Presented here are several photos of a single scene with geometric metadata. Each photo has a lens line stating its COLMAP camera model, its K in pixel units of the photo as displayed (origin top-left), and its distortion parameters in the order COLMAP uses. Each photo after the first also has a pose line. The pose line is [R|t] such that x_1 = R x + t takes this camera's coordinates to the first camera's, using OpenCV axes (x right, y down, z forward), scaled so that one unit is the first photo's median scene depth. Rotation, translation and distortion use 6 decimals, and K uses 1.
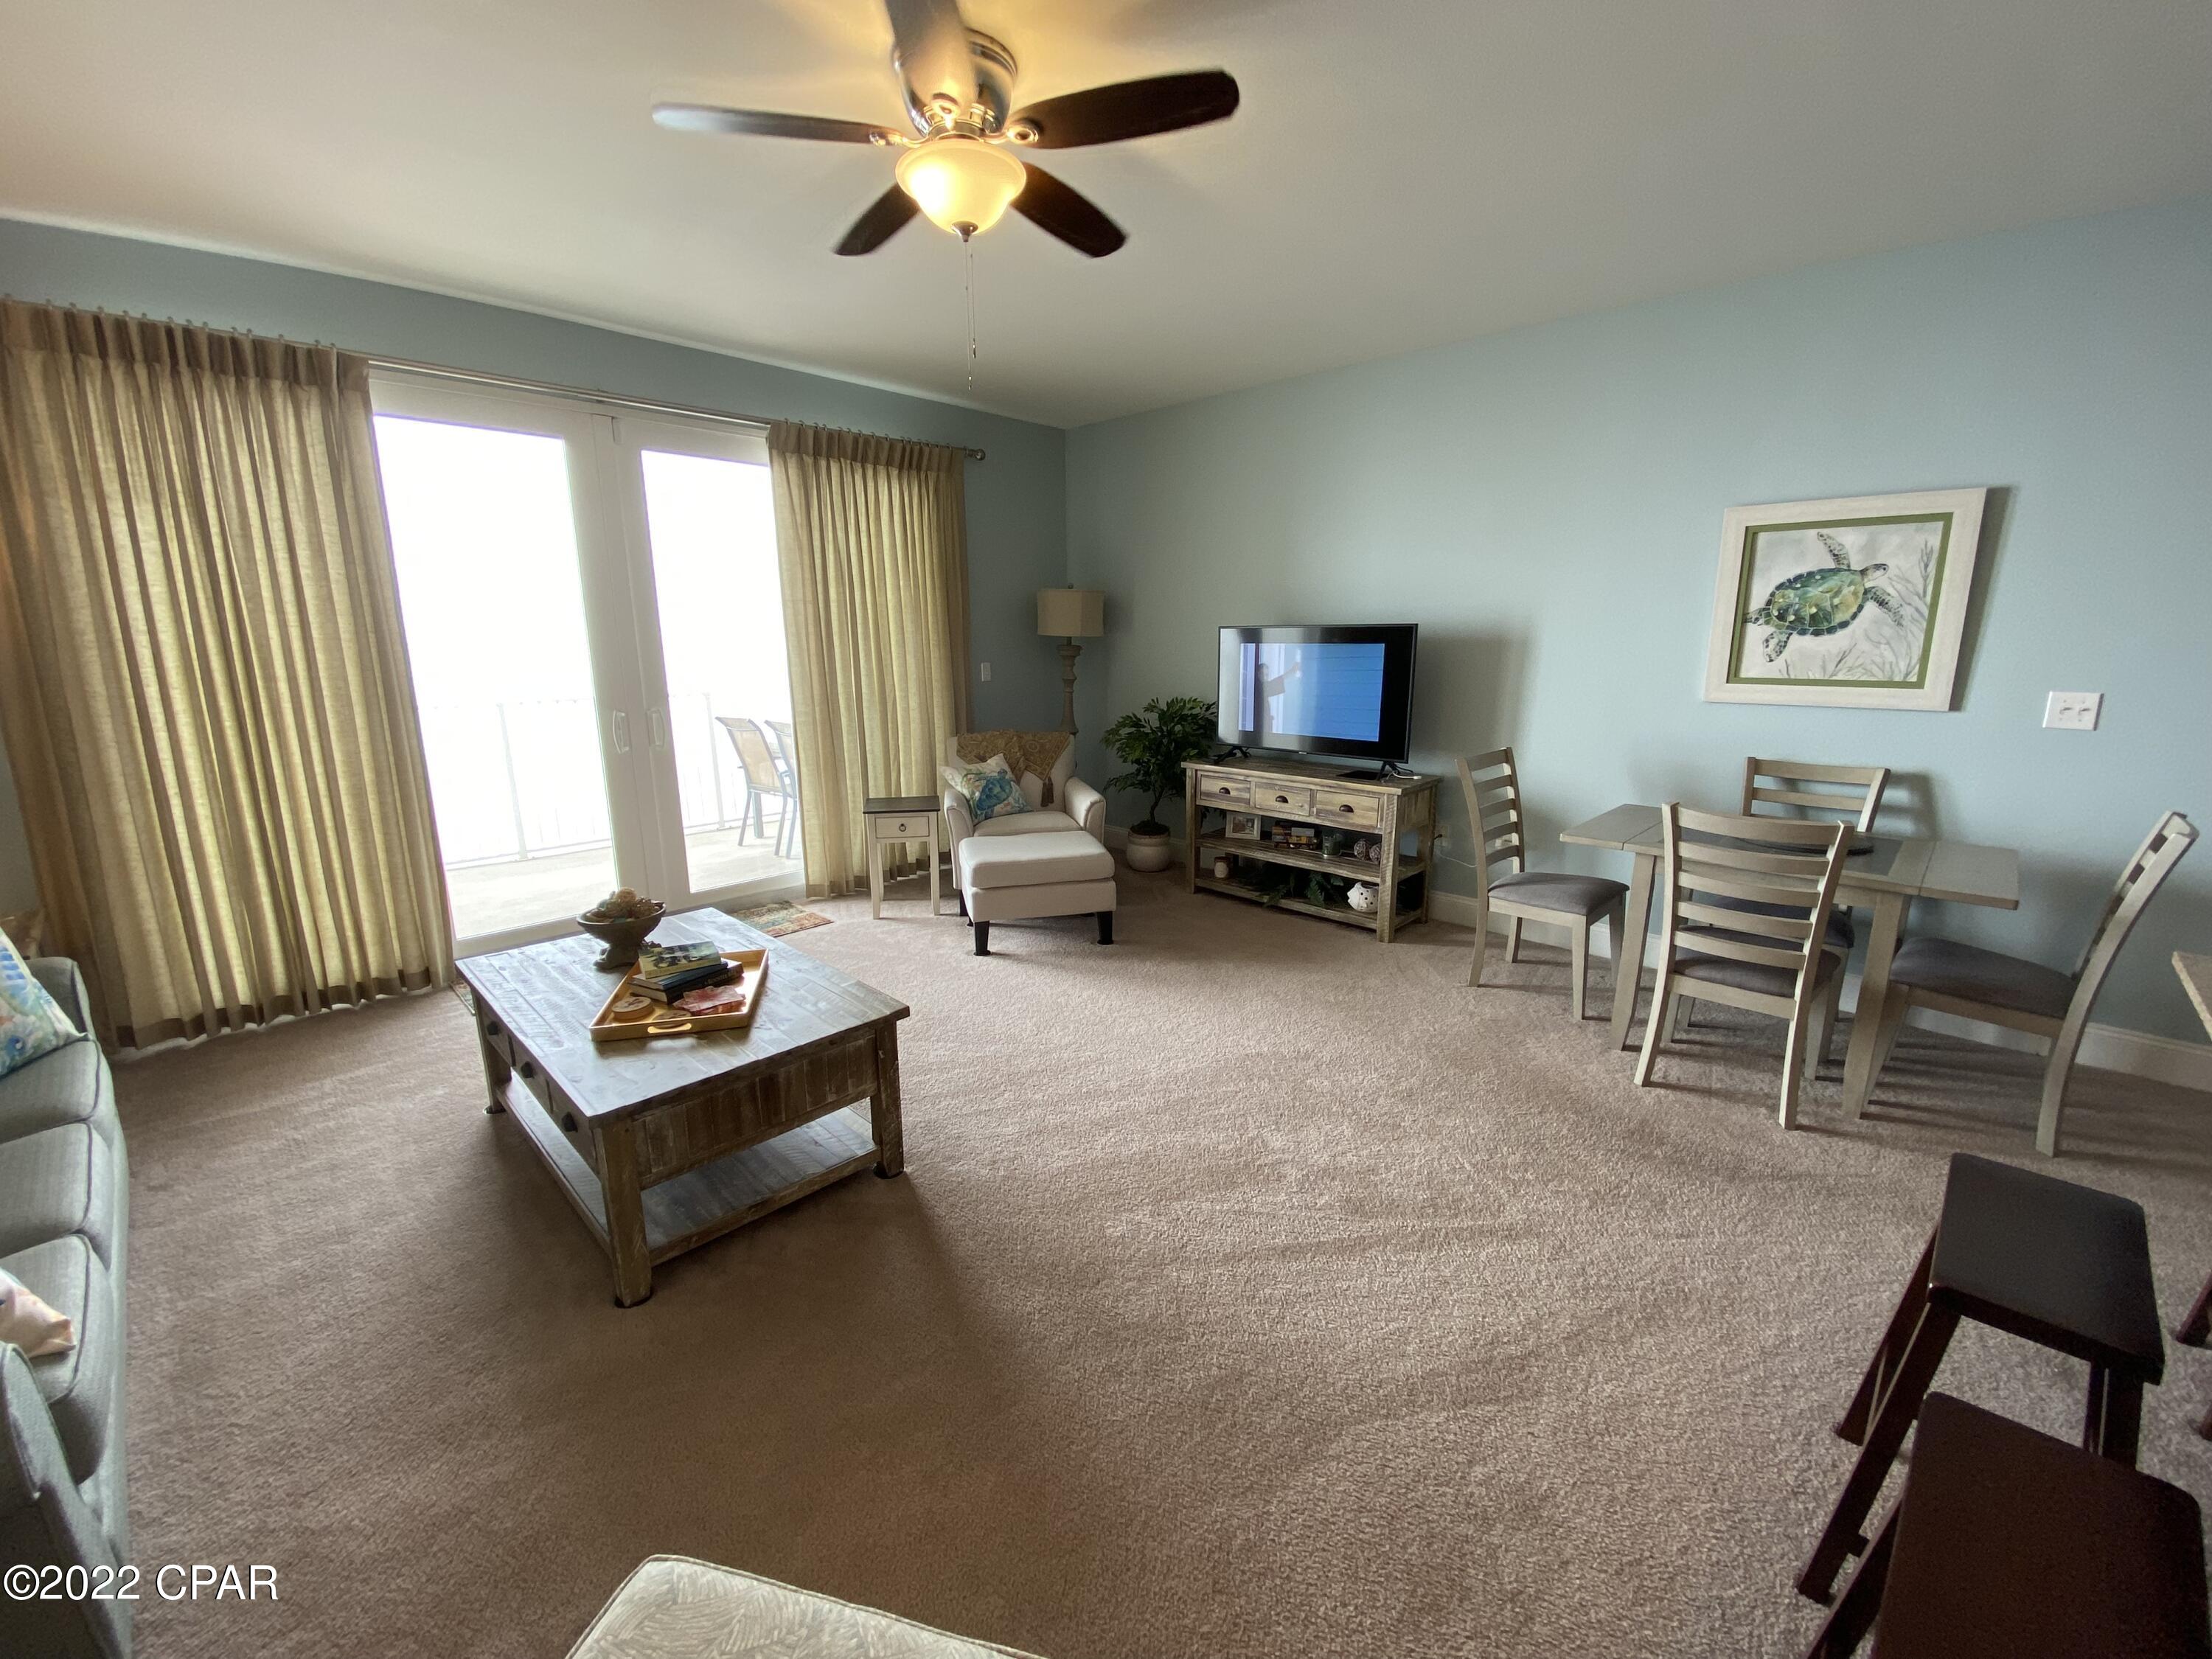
lens RADIAL K [[888.4, 0, 1102.2], [0, 888.4, 832.1], [0, 0, 1]] dist [0.017913, -0.019067]
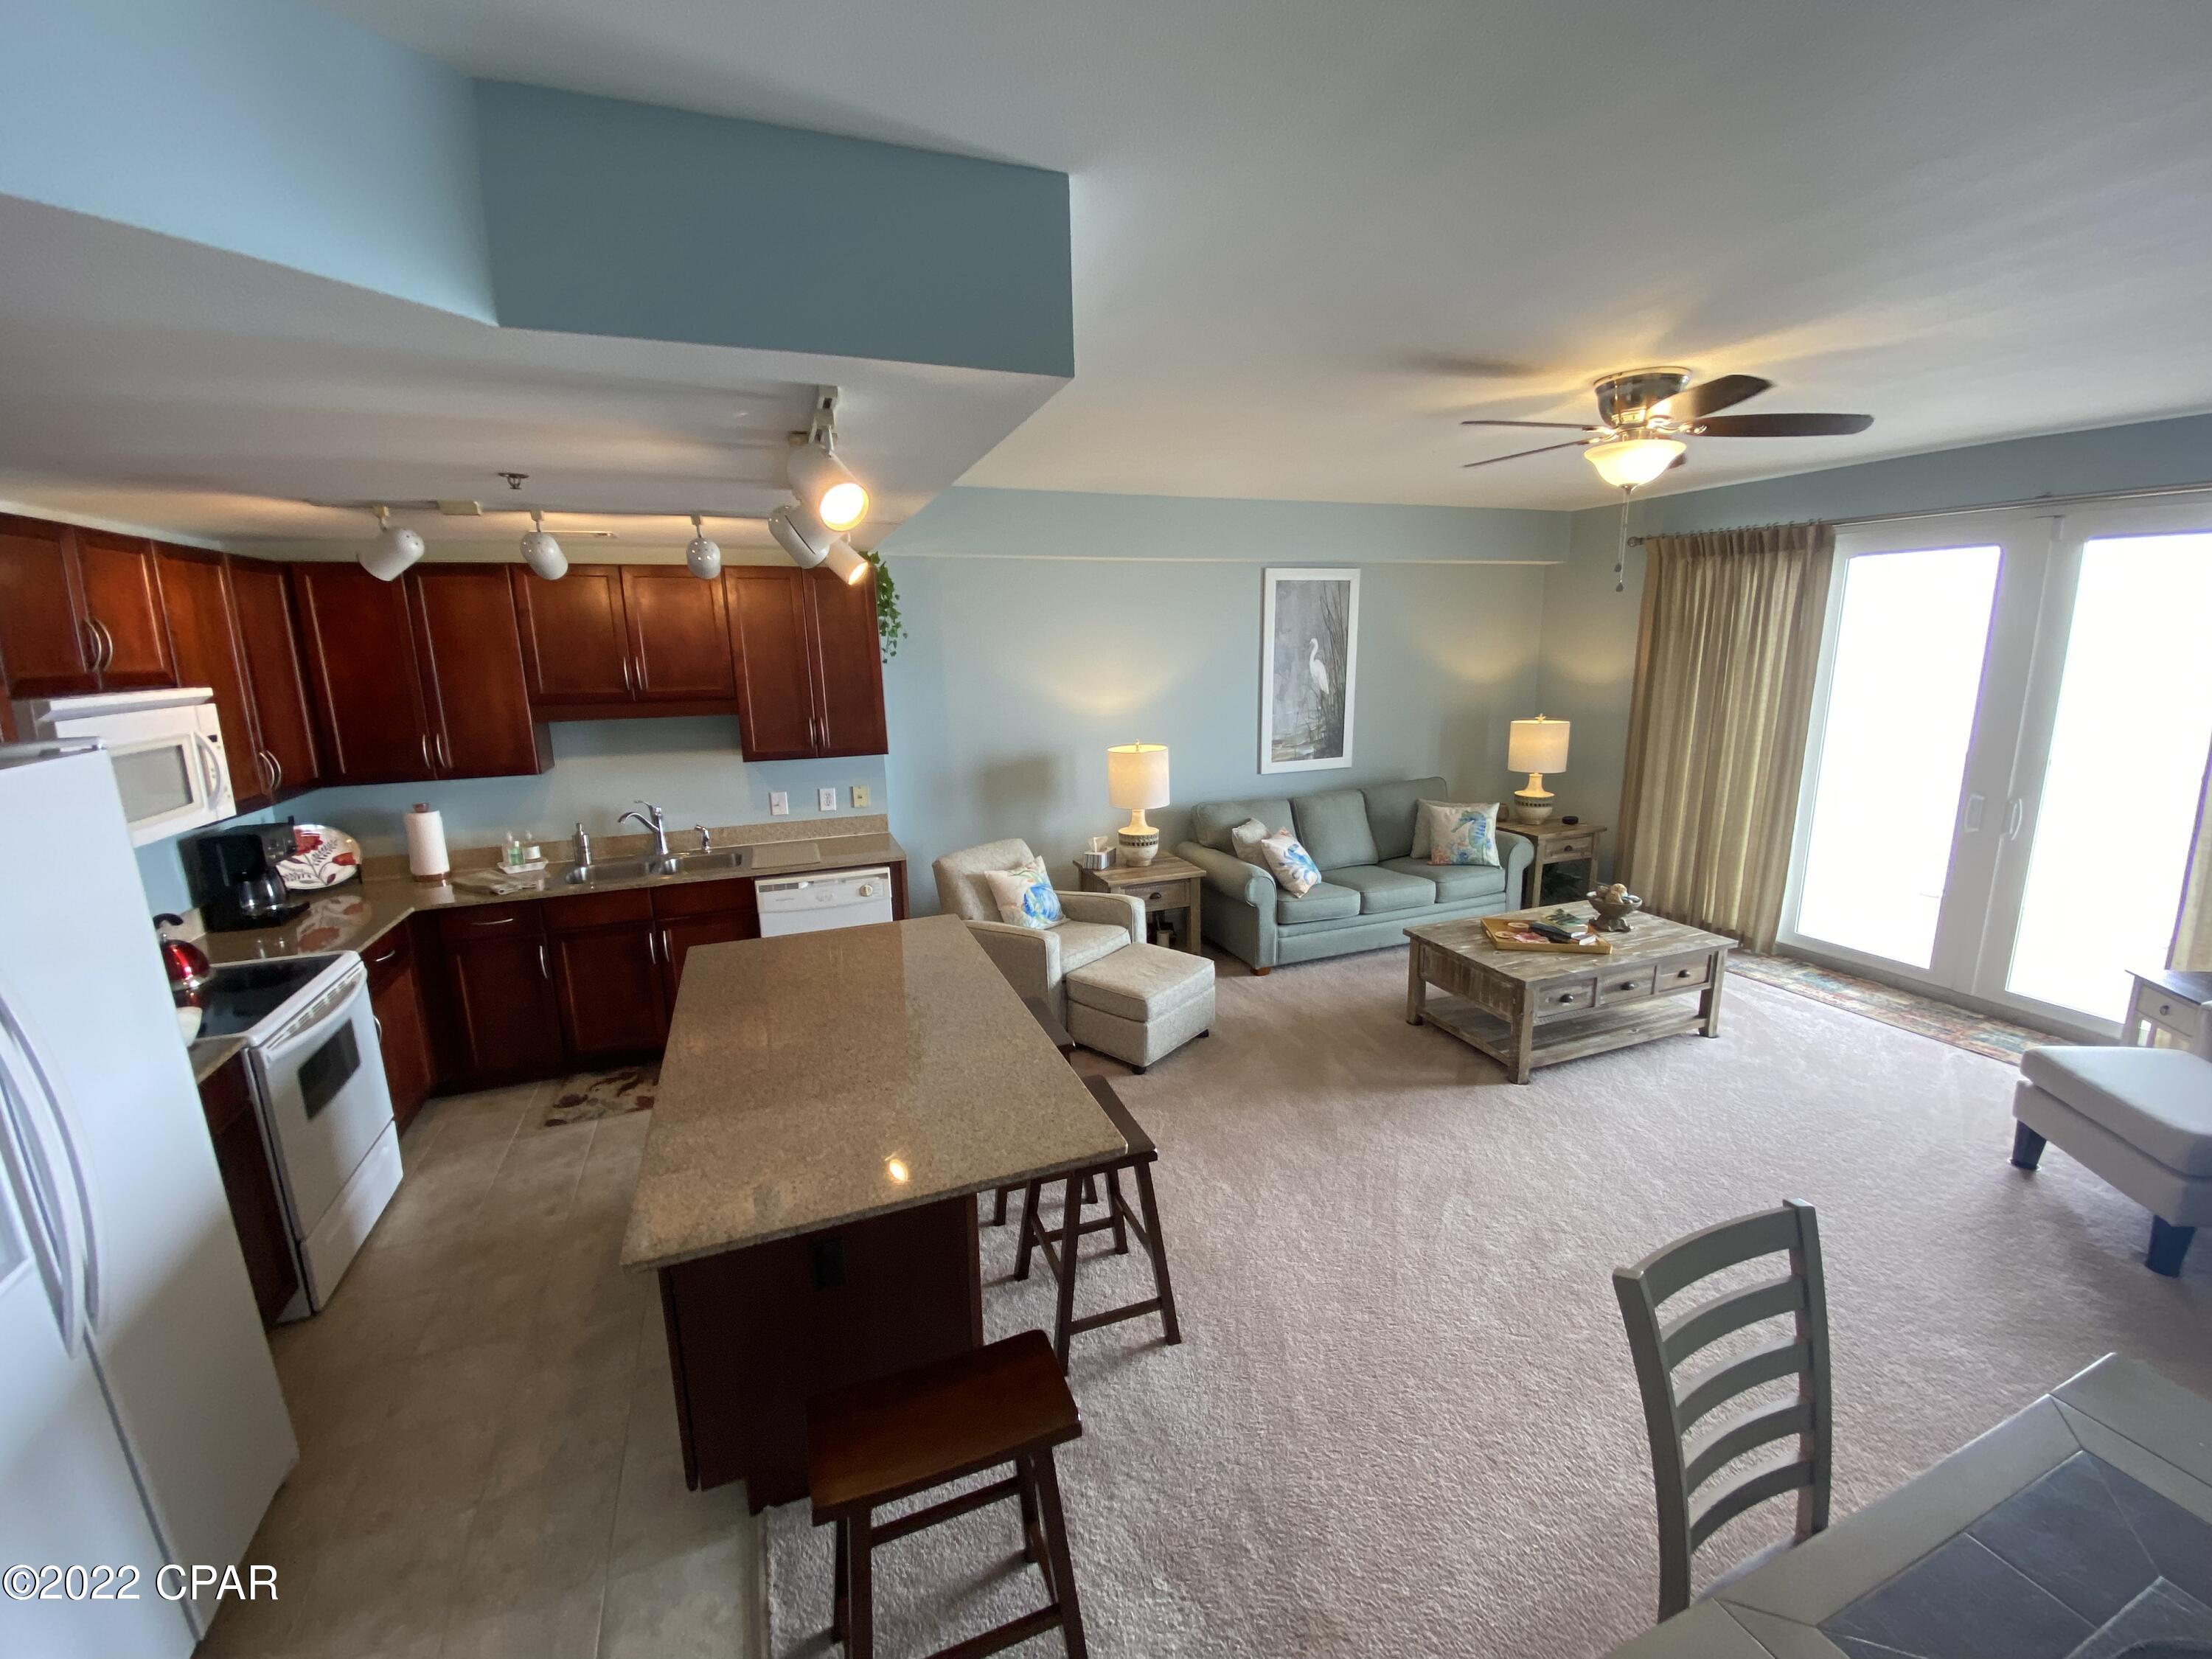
lens RADIAL K [[886.7, 0, 1106.0], [0, 886.7, 829.5], [0, 0, 1]] dist [0.039316, -0.038621]
pose [[-0.413097, 0.199887, -0.888480, 1.010665], [-0.177272, 0.939303, 0.293743, -0.272896], [0.893267, 0.278847, -0.352589, 0.574369]]
